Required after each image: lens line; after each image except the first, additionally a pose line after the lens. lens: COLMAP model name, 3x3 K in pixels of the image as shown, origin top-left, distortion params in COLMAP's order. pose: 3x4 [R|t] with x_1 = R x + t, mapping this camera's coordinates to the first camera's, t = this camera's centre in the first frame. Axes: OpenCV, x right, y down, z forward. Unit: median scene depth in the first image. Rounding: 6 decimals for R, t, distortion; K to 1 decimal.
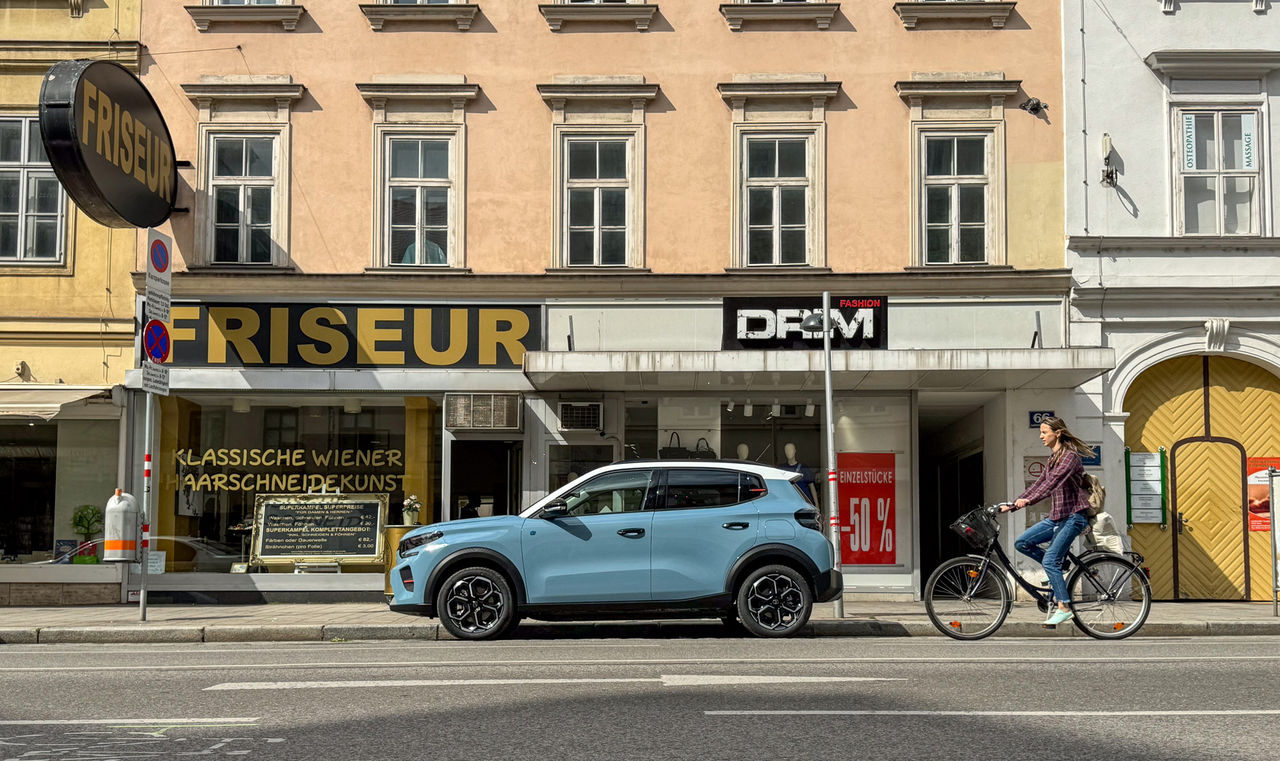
lens RADIAL K [[1272.1, 0, 640.6], [0, 1272.1, 480.3], [0, 0, 1]] dist [0.191996, -0.437326]
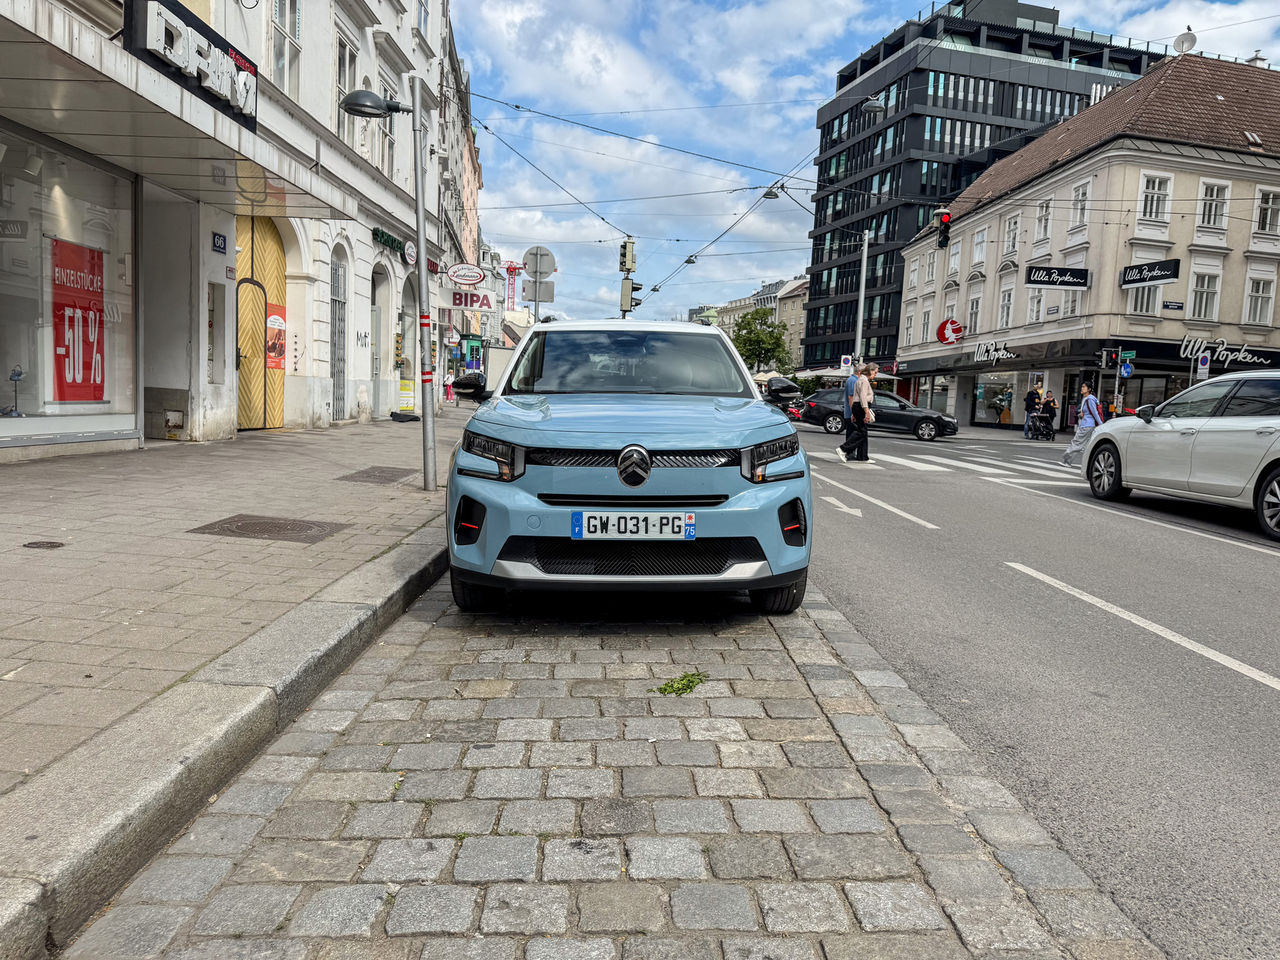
lens RADIAL K [[925.7, 0, 640.0], [0, 925.7, 480.0], [0, 0, 1]] dist [0.002676, -0.001355]
pose [[-0.006749, -0.087119, 0.996175, -0.349491], [-0.132656, 0.987471, 0.085459, 0.022470], [-0.991139, -0.131572, -0.018221, 0.670548]]
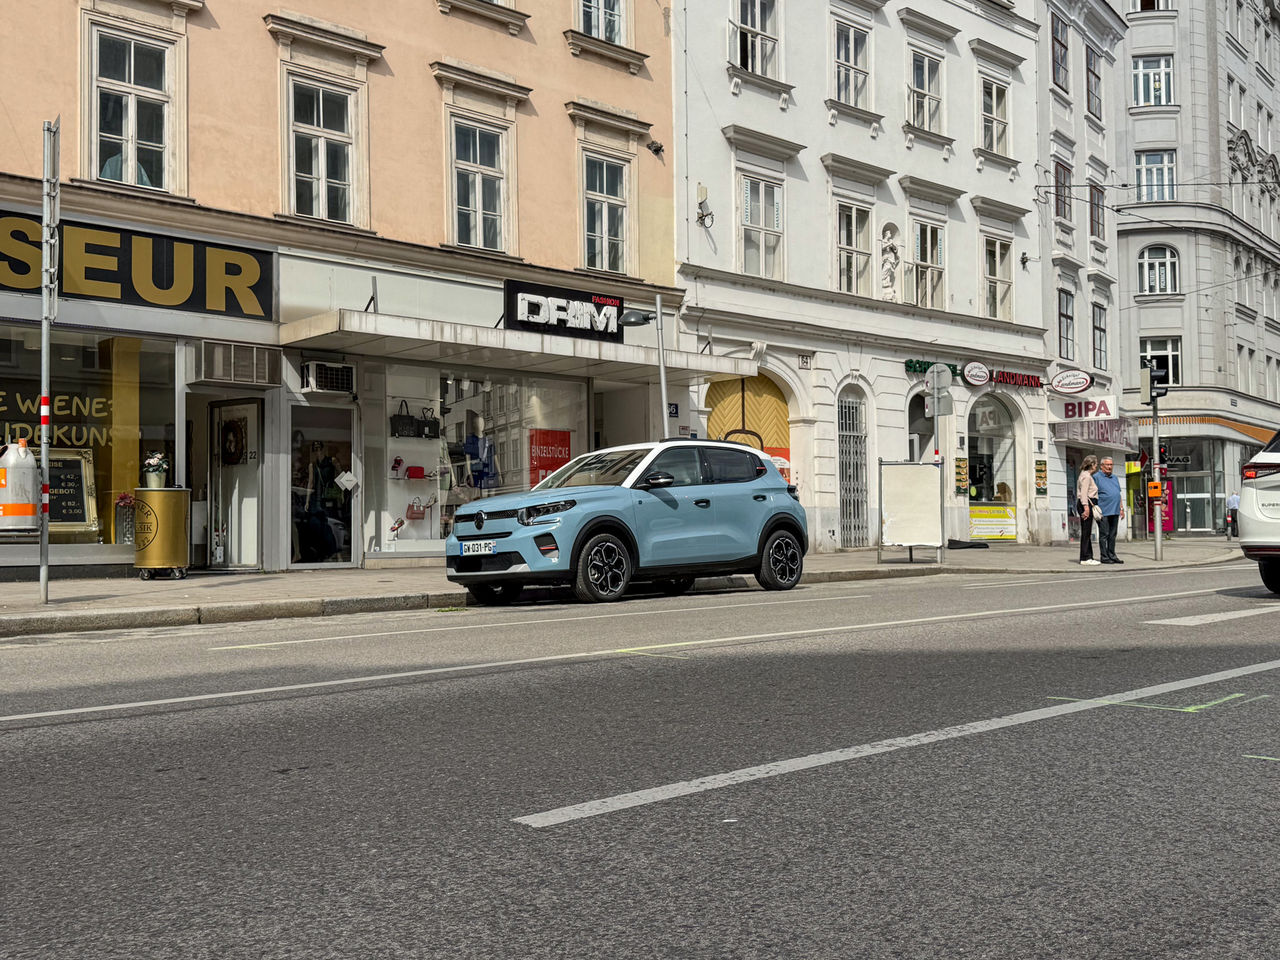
lens RADIAL K [[1277.3, 0, 640.0], [0, 1277.3, 480.0], [0, 0, 1]] dist [0.191783, -0.423931]
pose [[0.728957, 0.020793, 0.684243, -0.524220], [-0.039915, 0.999129, 0.012162, 0.005523], [-0.683395, -0.036178, 0.729152, 0.126400]]
